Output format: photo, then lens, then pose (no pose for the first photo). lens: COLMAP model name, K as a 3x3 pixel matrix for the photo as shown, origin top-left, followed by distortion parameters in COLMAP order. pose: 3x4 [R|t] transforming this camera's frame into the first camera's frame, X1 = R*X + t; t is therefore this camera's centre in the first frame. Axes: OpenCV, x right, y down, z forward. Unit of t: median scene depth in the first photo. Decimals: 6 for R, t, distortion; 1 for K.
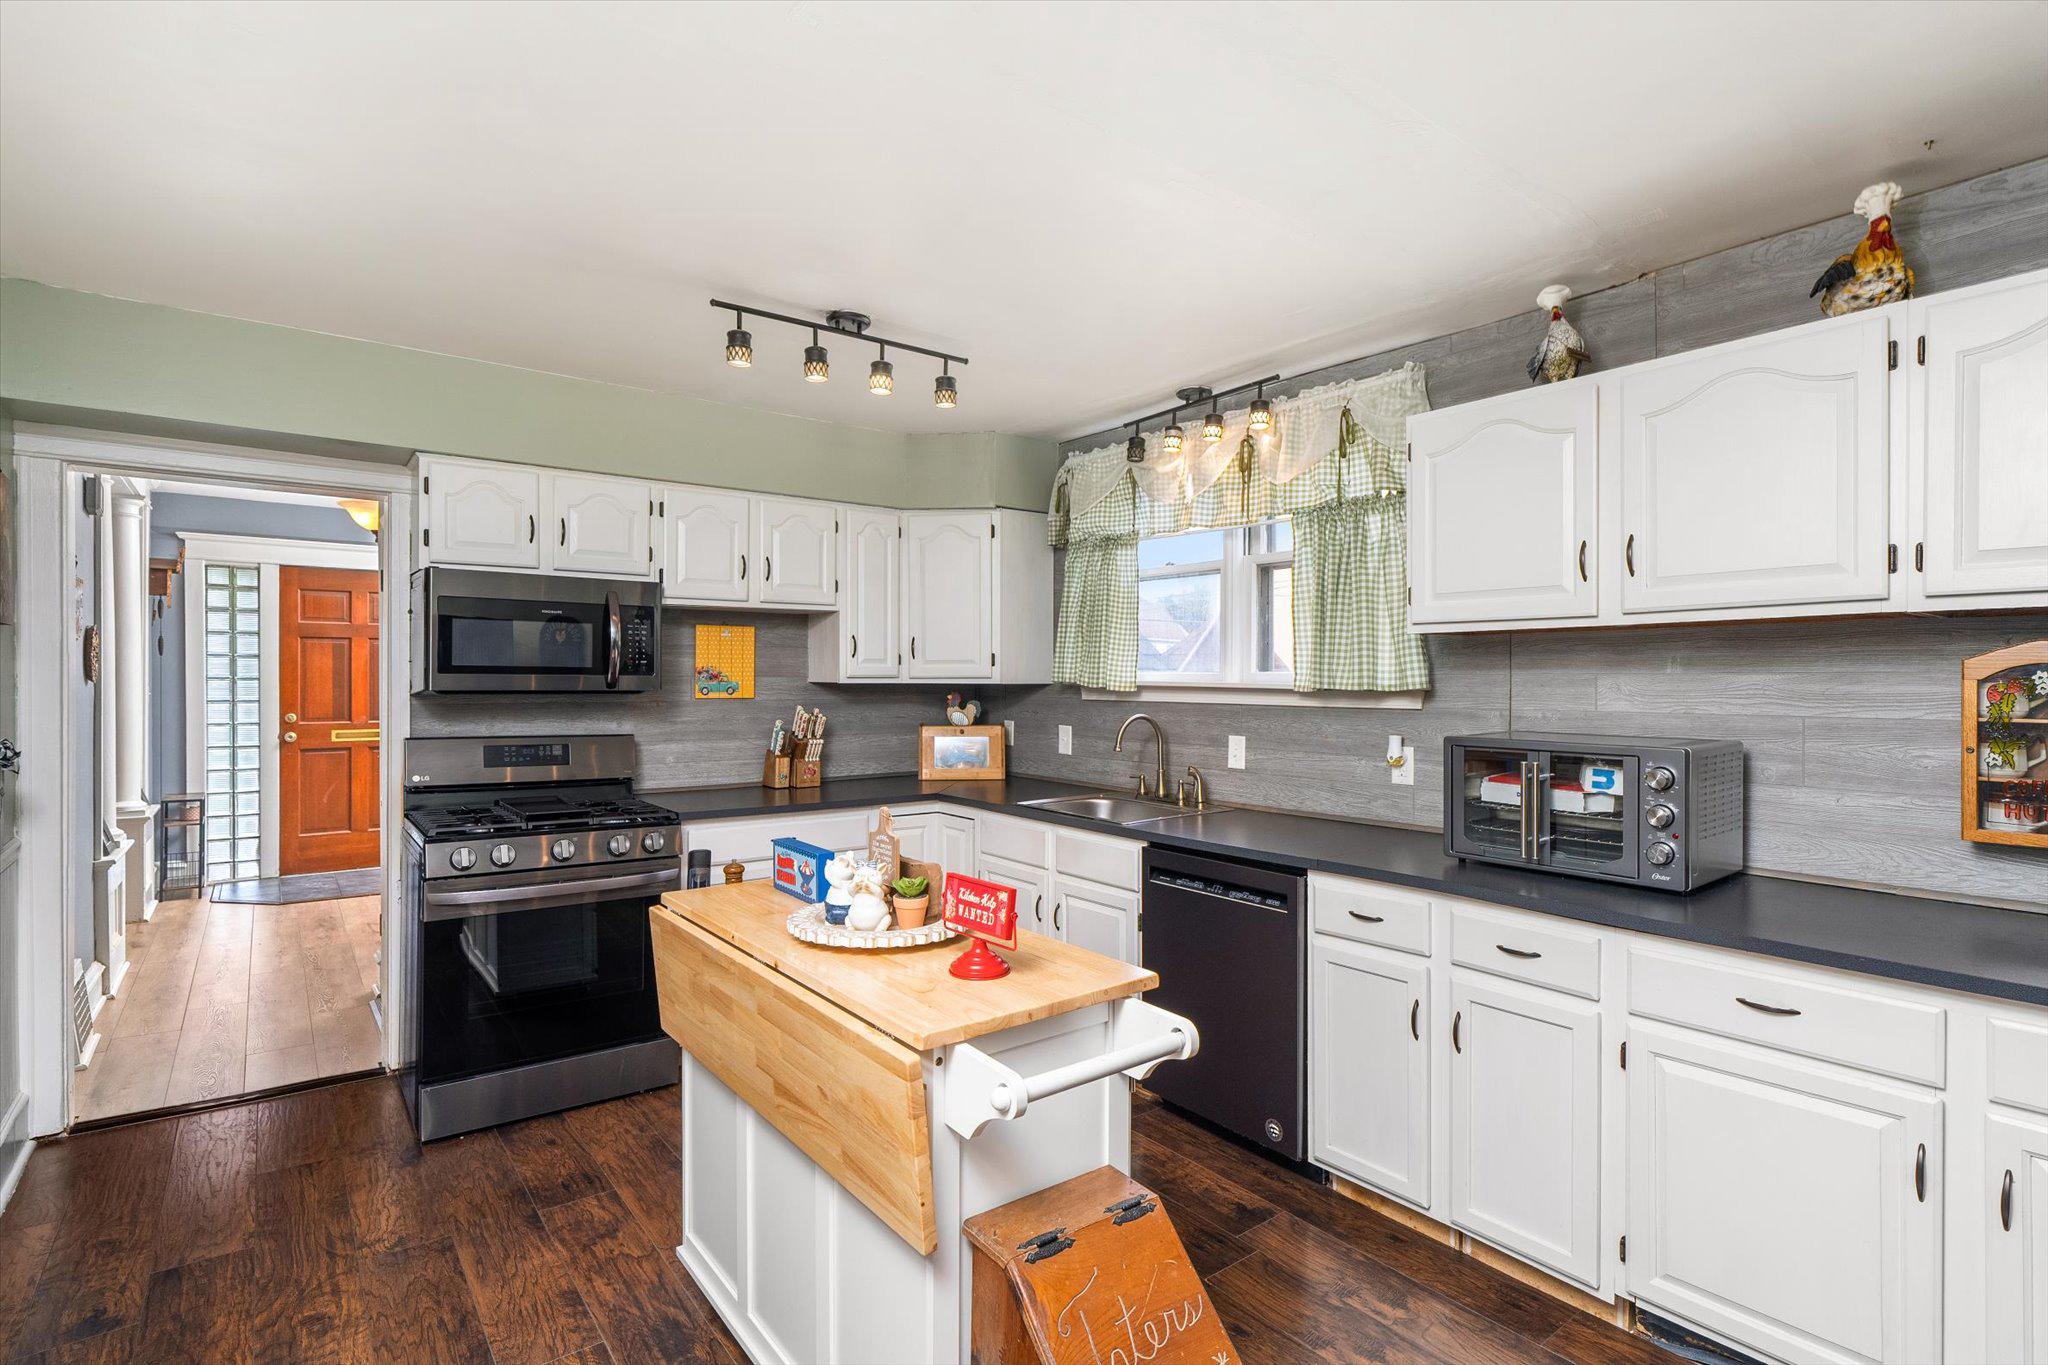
lens RADIAL K [[953.8, 0, 1016.4], [0, 953.8, 688.2], [0, 0, 1]] dist [0.001811, 0.001568]
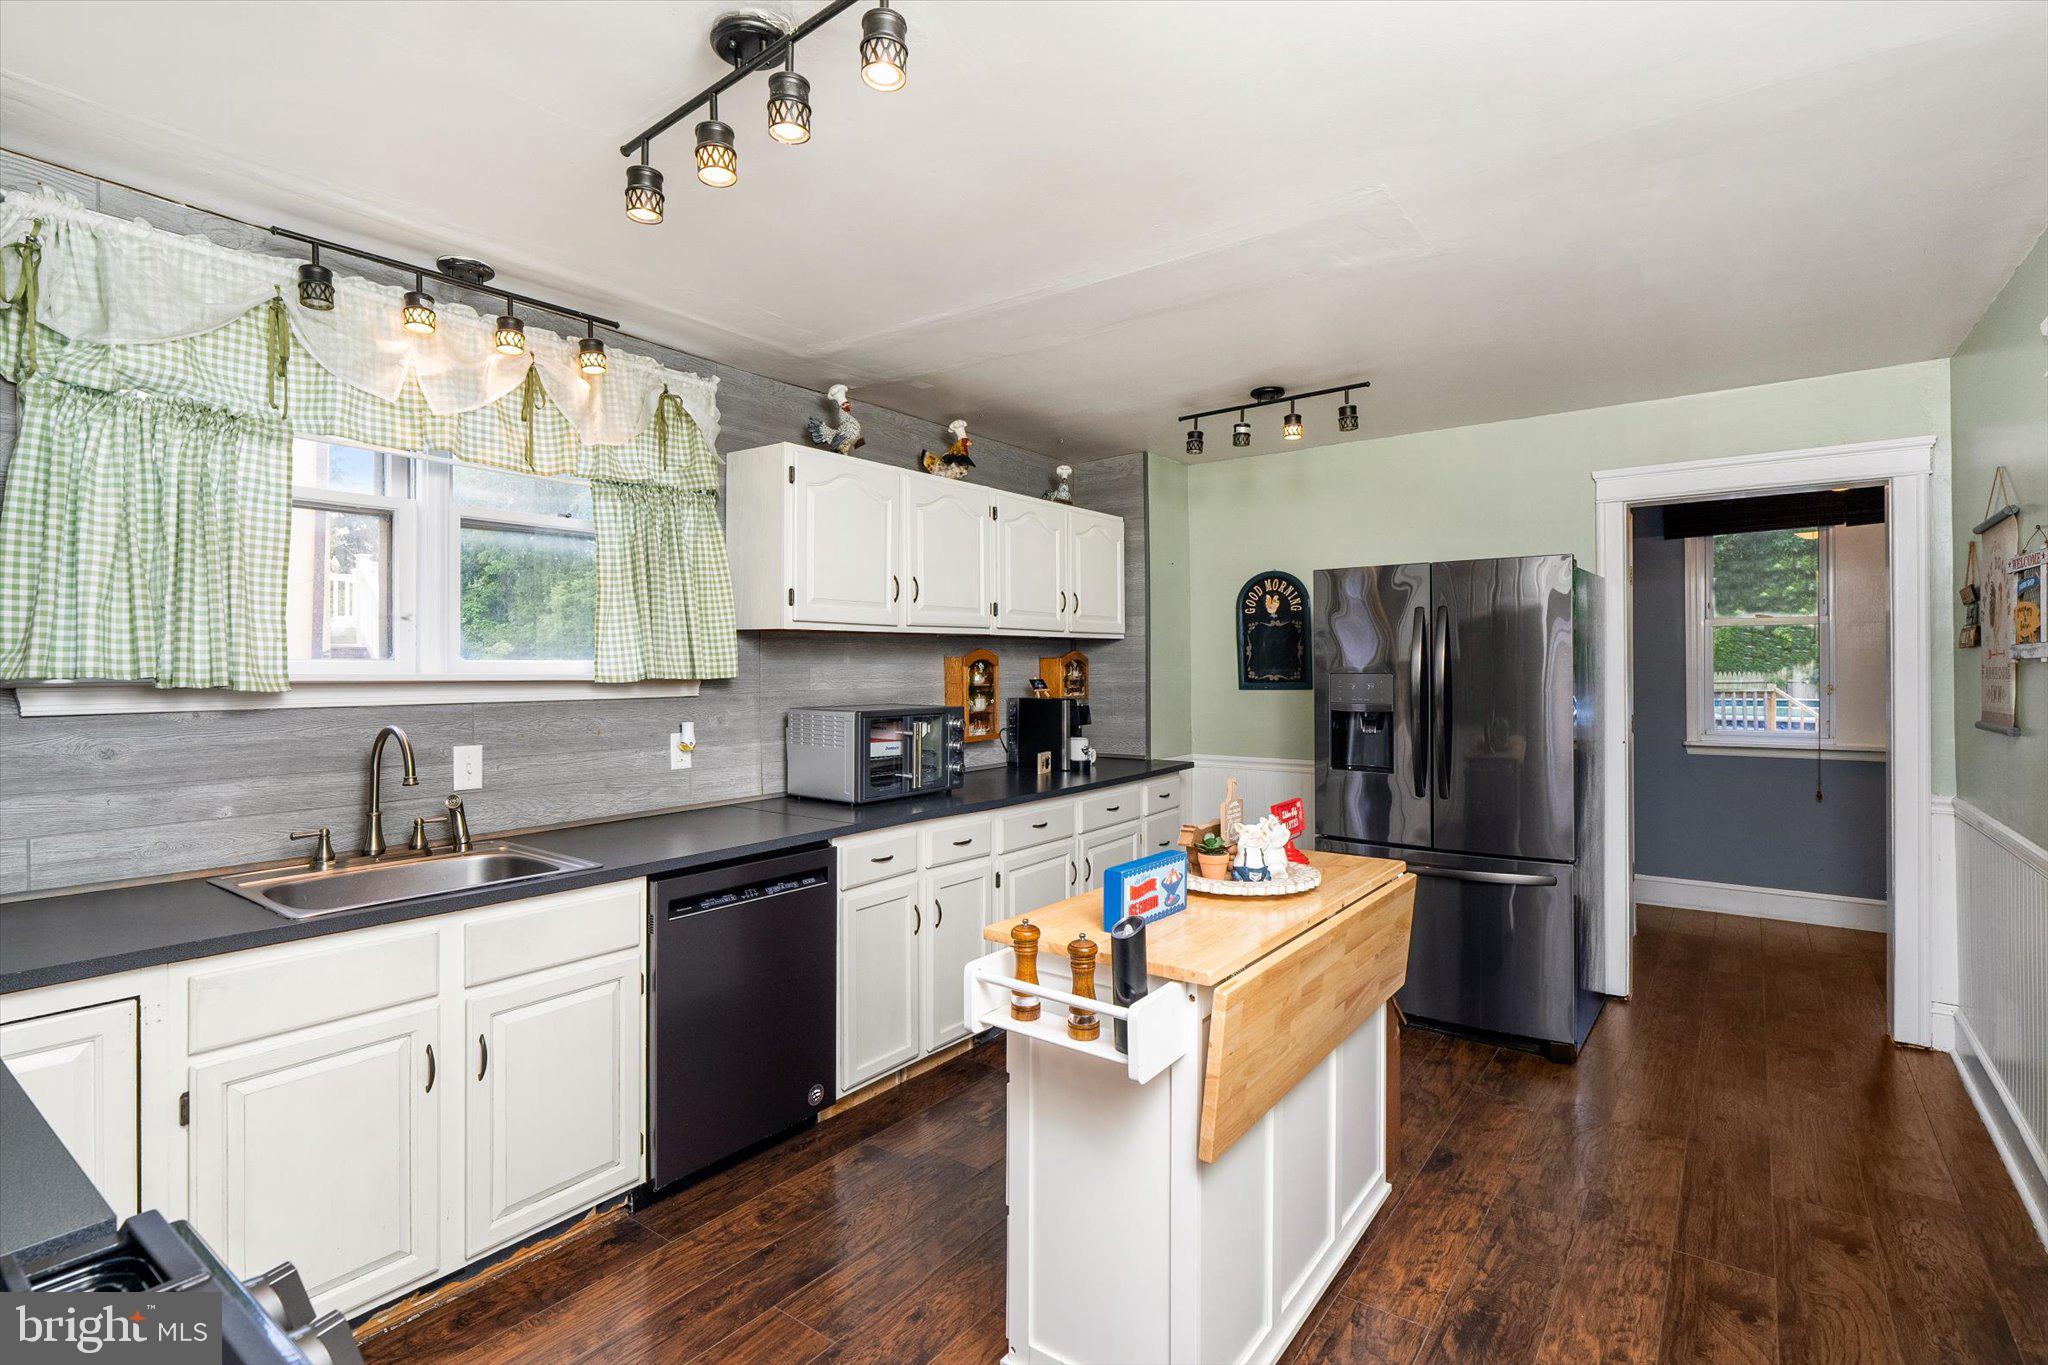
lens RADIAL K [[953.8, 0, 1015.1], [0, 953.8, 668.3], [0, 0, 1]] dist [0.001811, 0.001568]
pose [[-0.242020, -0.001356, 0.970270, -0.701870], [0.013236, 0.999901, 0.004699, -0.009565], [-0.970181, 0.013979, -0.241978, 0.900871]]
